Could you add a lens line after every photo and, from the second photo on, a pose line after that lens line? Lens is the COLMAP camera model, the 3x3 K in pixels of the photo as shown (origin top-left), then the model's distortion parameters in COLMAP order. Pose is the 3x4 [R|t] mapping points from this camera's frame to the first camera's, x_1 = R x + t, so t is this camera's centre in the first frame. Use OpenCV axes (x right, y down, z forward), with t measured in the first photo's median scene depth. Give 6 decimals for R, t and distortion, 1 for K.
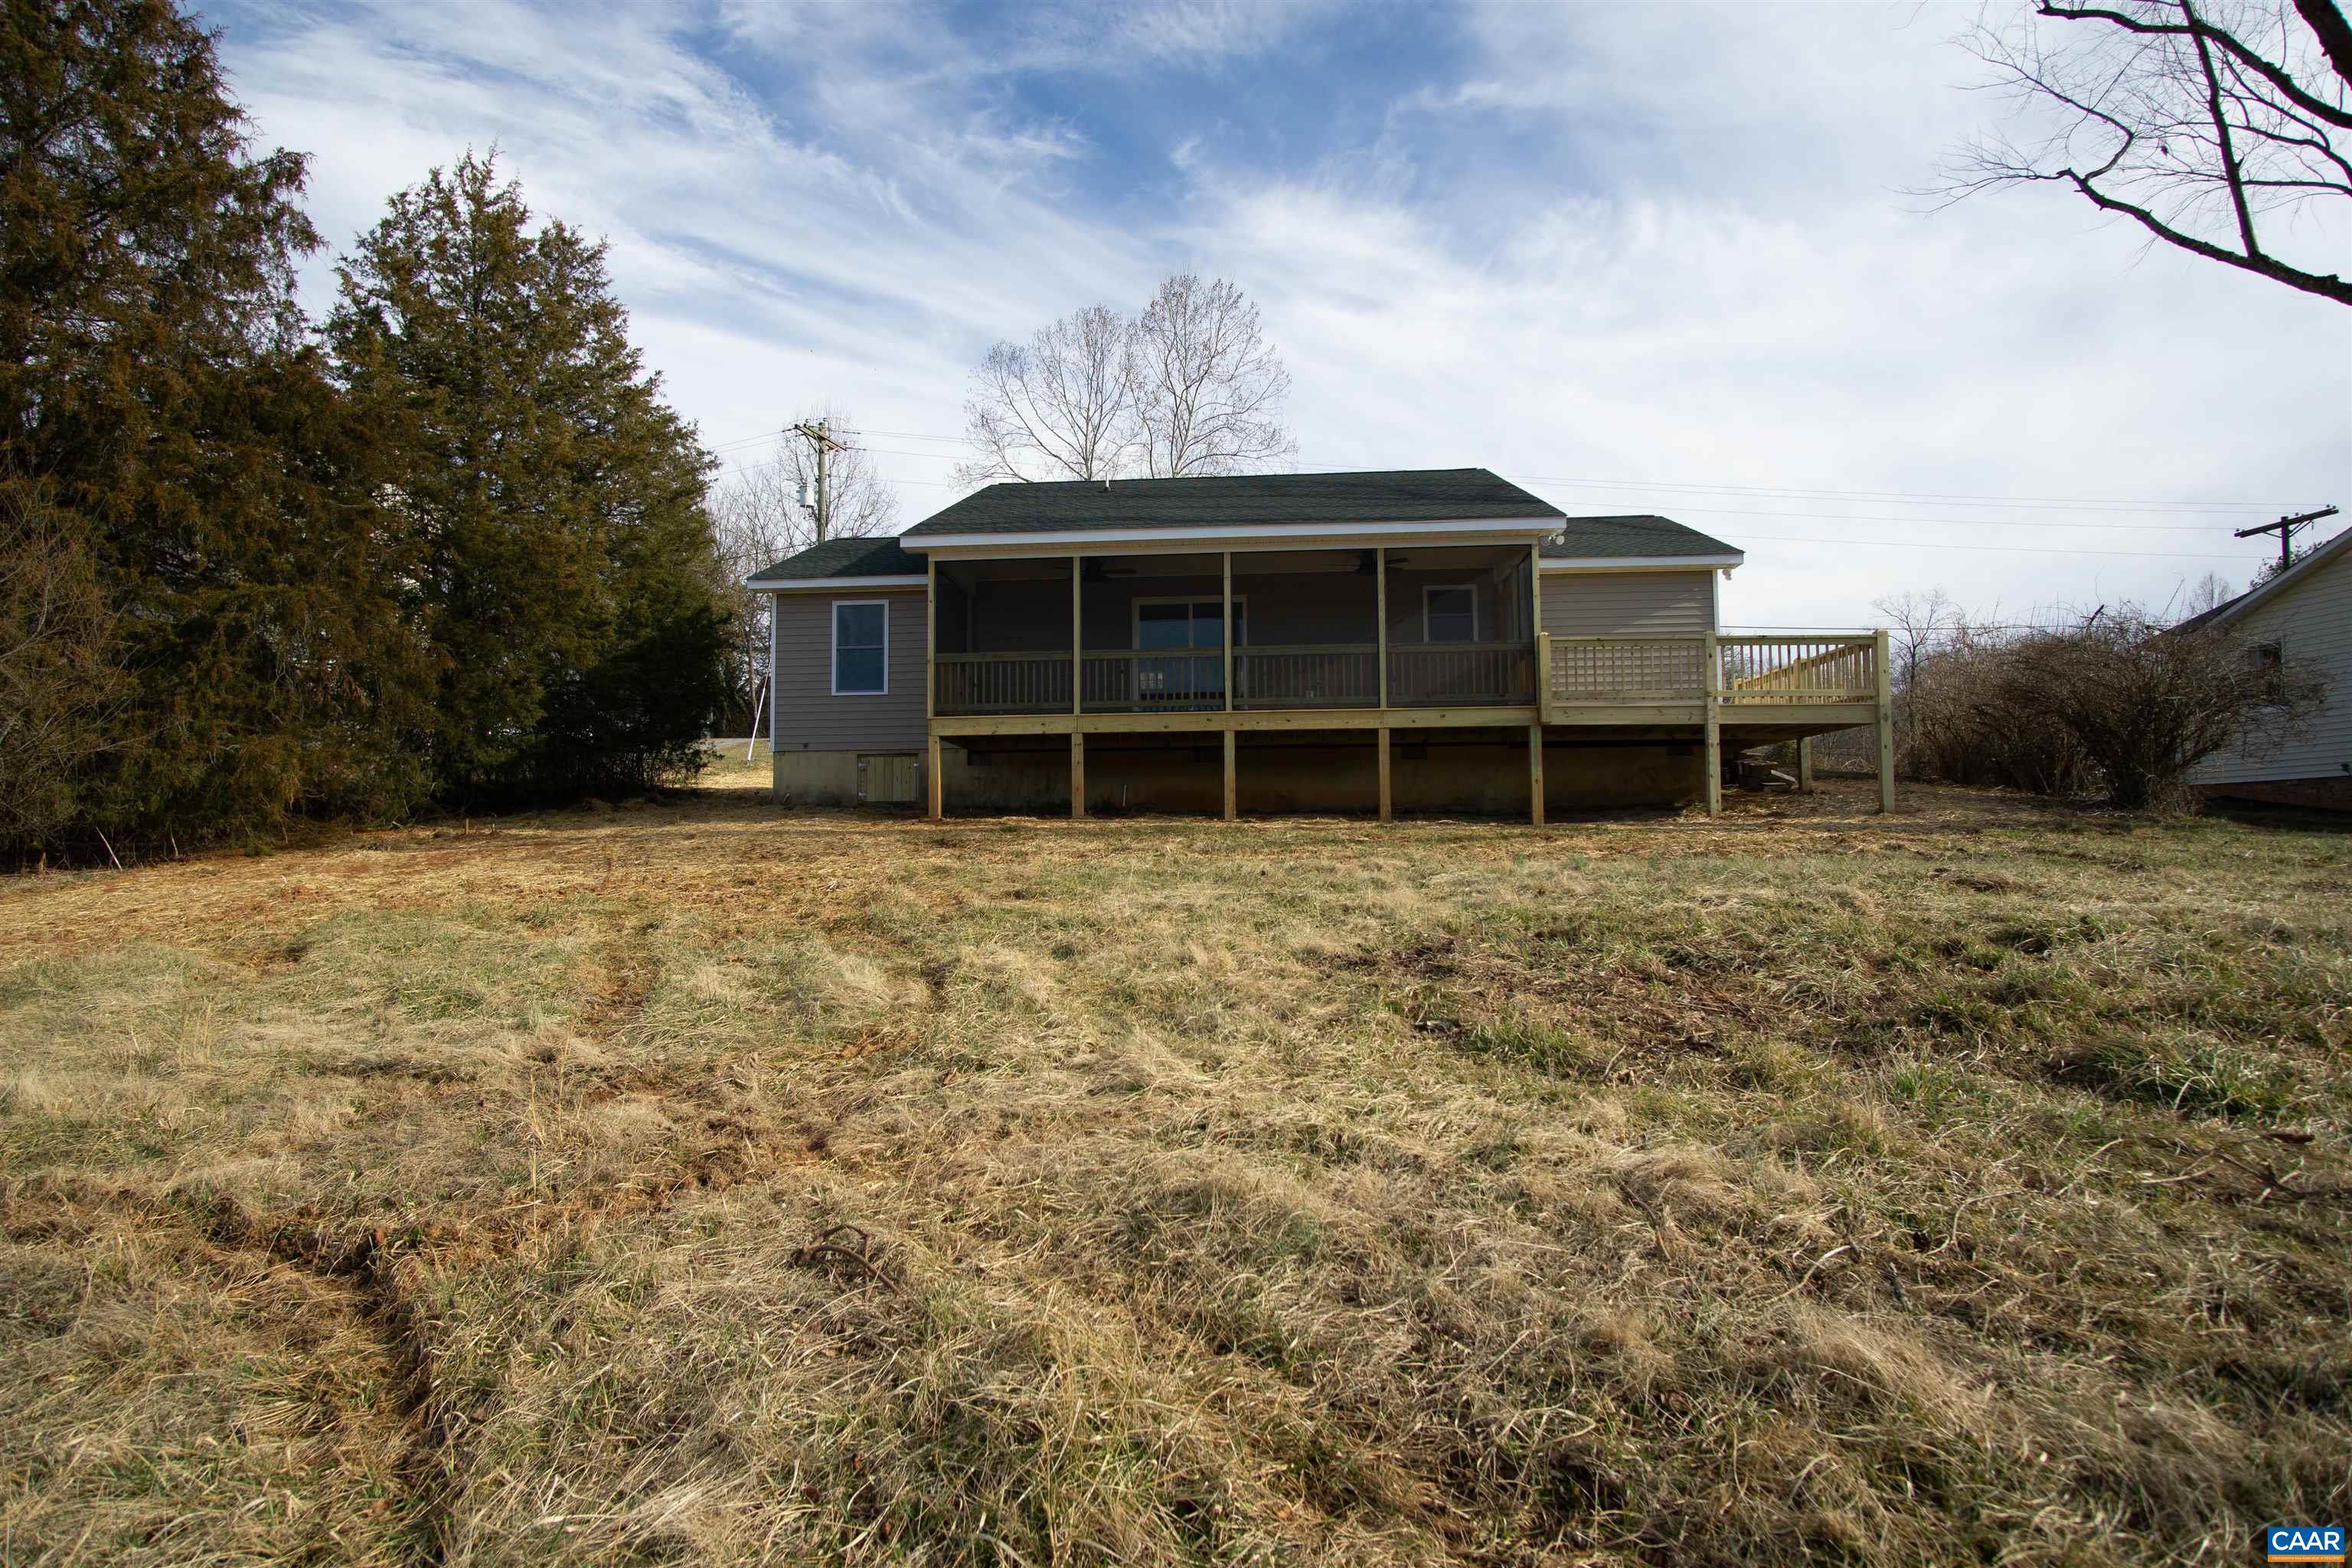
lens RADIAL K [[1243.3, 0, 1176.0], [0, 1243.3, 784.0], [0, 0, 1]] dist [-0.062007, 0.000569]
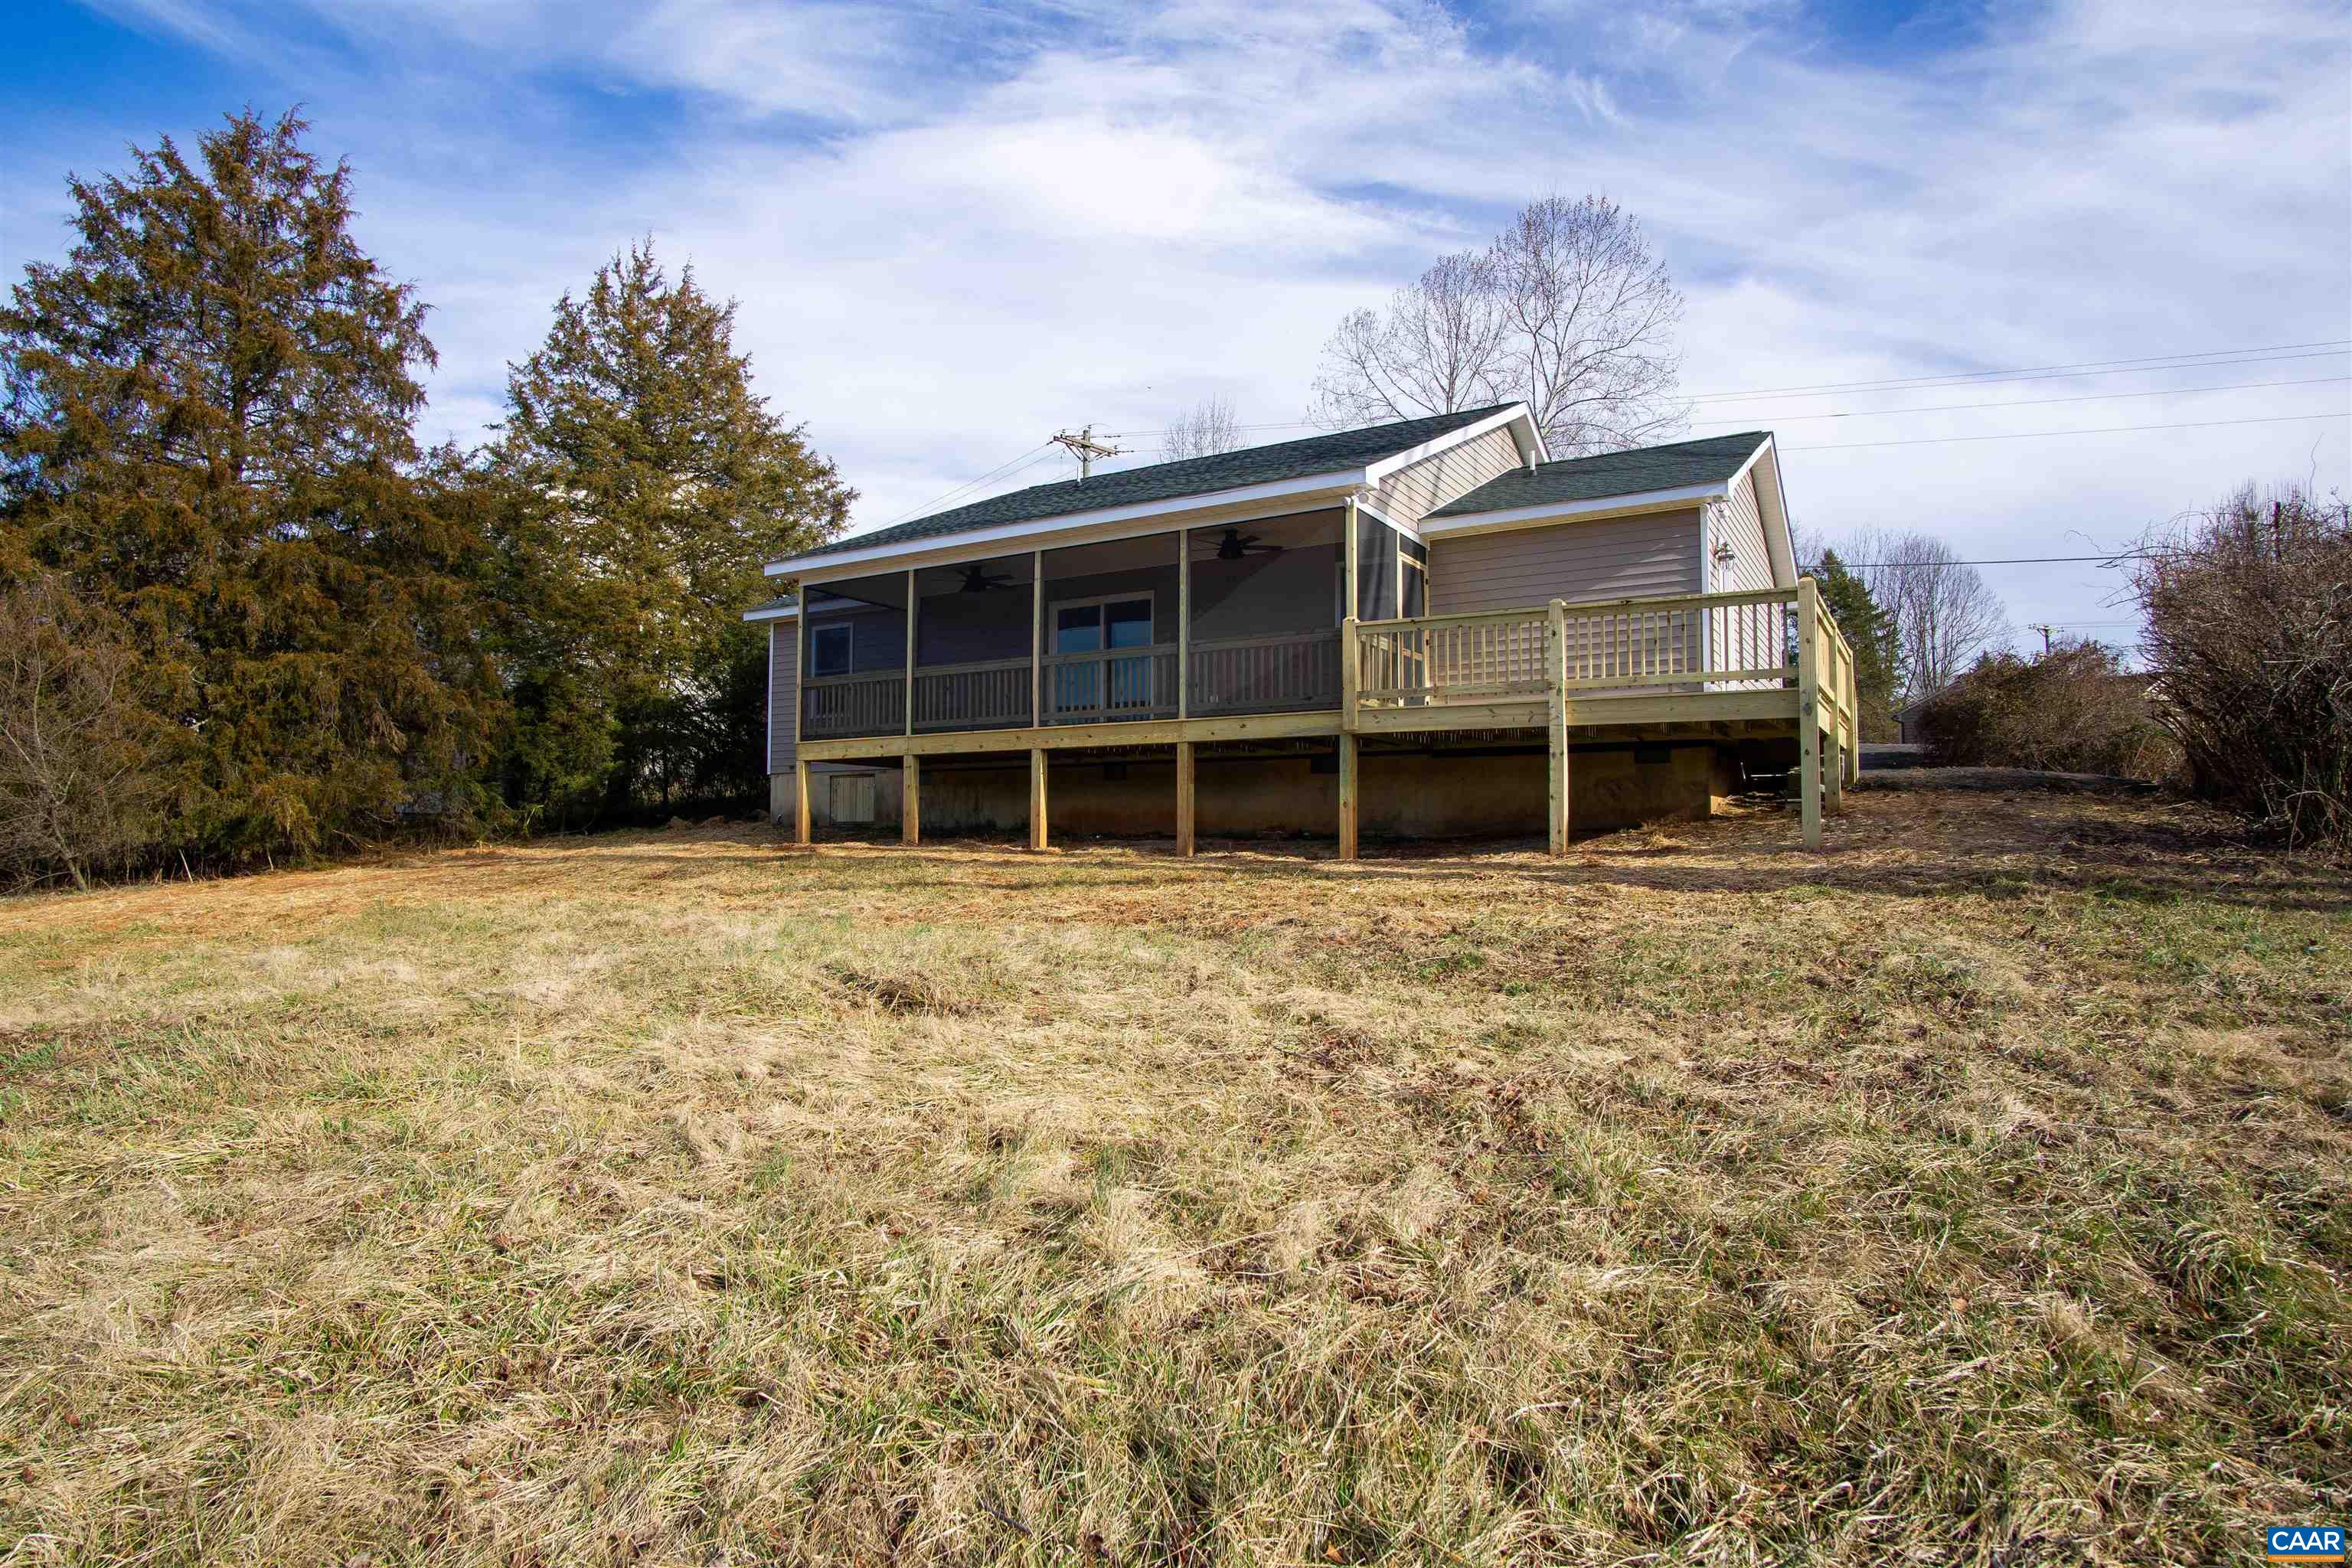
lens RADIAL K [[1273.7, 0, 1146.5], [0, 1273.7, 786.6], [0, 0, 1]] dist [-0.027898, 0.003138]
pose [[0.897858, -0.010546, -0.440158, 0.517418], [0.012776, 0.999916, 0.002104, -0.016549], [0.440099, -0.007512, 0.897918, 0.203780]]
